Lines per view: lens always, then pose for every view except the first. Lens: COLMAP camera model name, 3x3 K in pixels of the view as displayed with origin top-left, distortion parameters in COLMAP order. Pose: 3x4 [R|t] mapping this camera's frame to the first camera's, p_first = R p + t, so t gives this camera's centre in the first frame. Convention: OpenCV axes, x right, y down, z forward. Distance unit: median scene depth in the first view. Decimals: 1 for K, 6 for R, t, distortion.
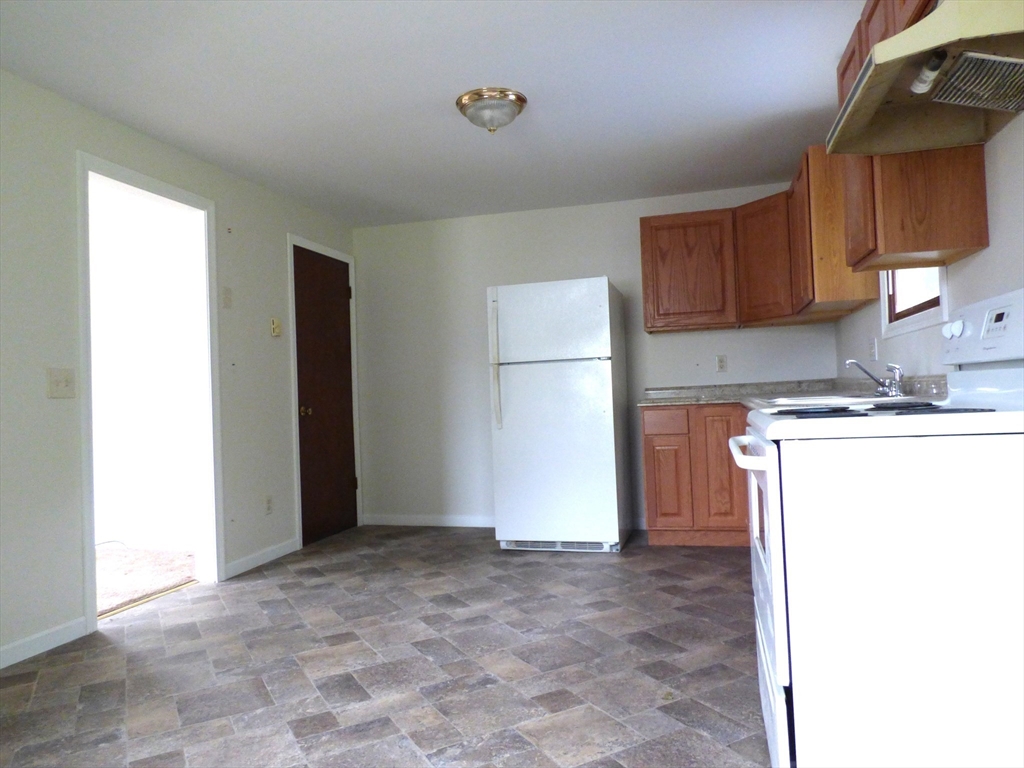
lens RADIAL K [[693.8, 0, 512.0], [0, 693.8, 384.0], [0, 0, 1]] dist [-0.003300, 0.003234]
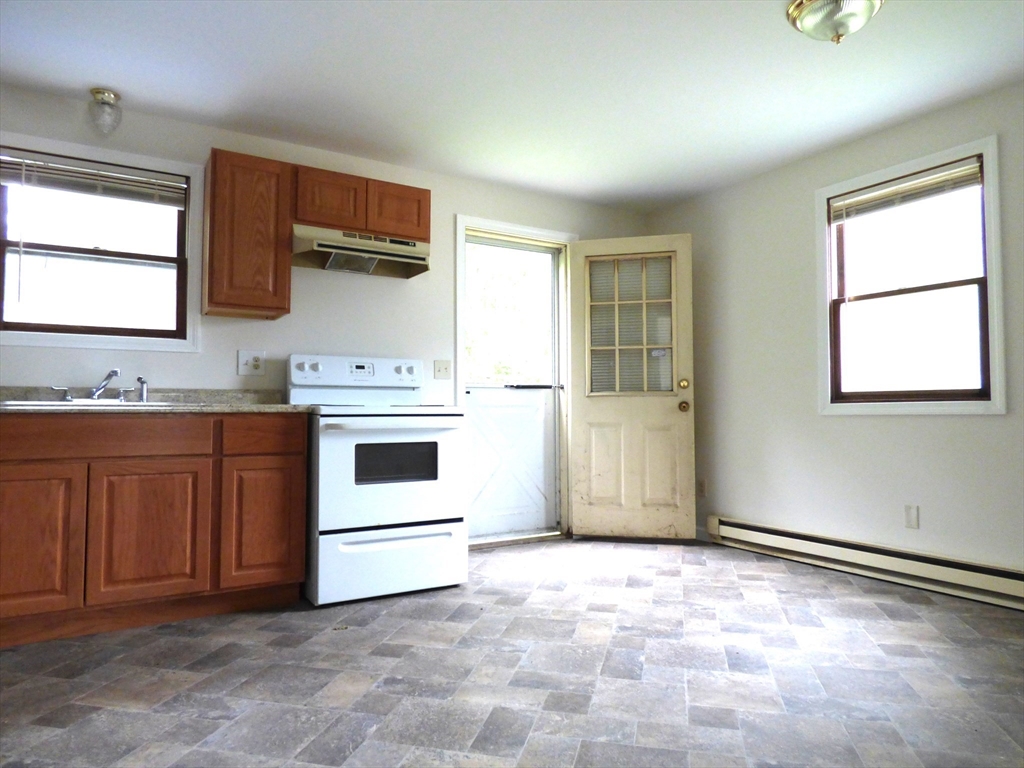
lens RADIAL K [[658.4, 0, 518.1], [0, 658.4, 386.4], [0, 0, 1]] dist [0.002672, -0.001052]
pose [[-0.734655, 0.062827, 0.675525, -0.726175], [0.017682, 0.997138, -0.073508, 0.084514], [-0.678210, -0.042058, -0.733663, 1.417631]]
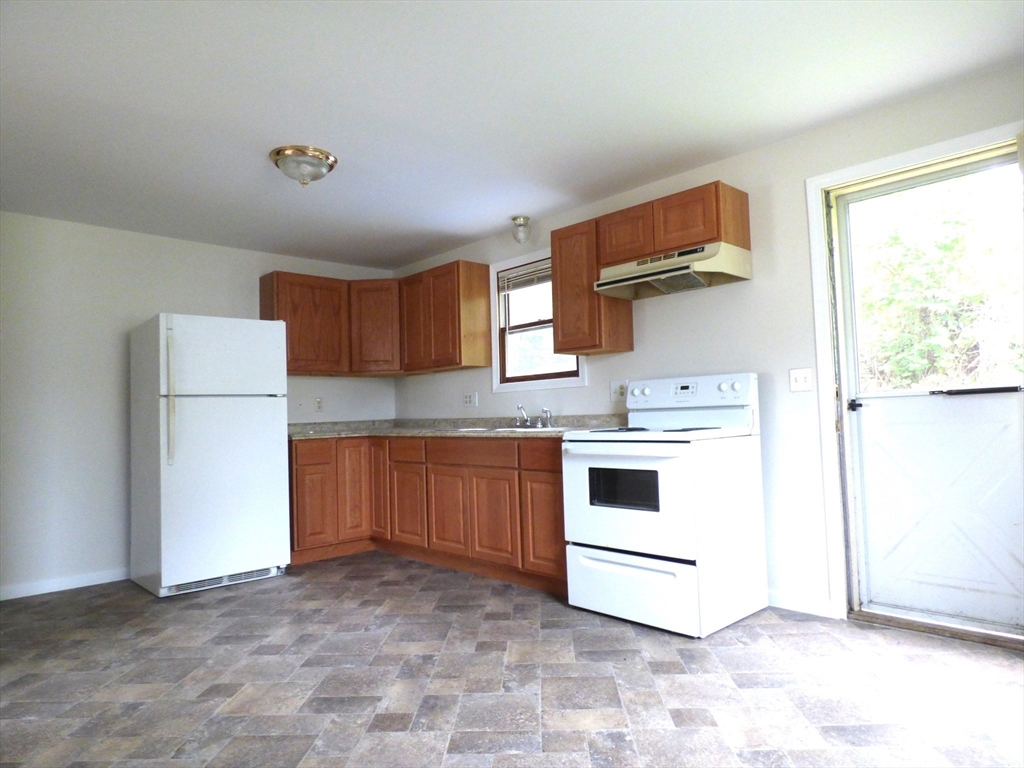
lens RADIAL K [[658.4, 0, 518.1], [0, 658.4, 386.4], [0, 0, 1]] dist [0.002672, -0.001052]
pose [[0.518680, 0.061790, 0.852733, -0.880091], [-0.004498, 0.997568, -0.069549, 0.029691], [-0.854957, 0.032238, 0.517697, 0.223631]]
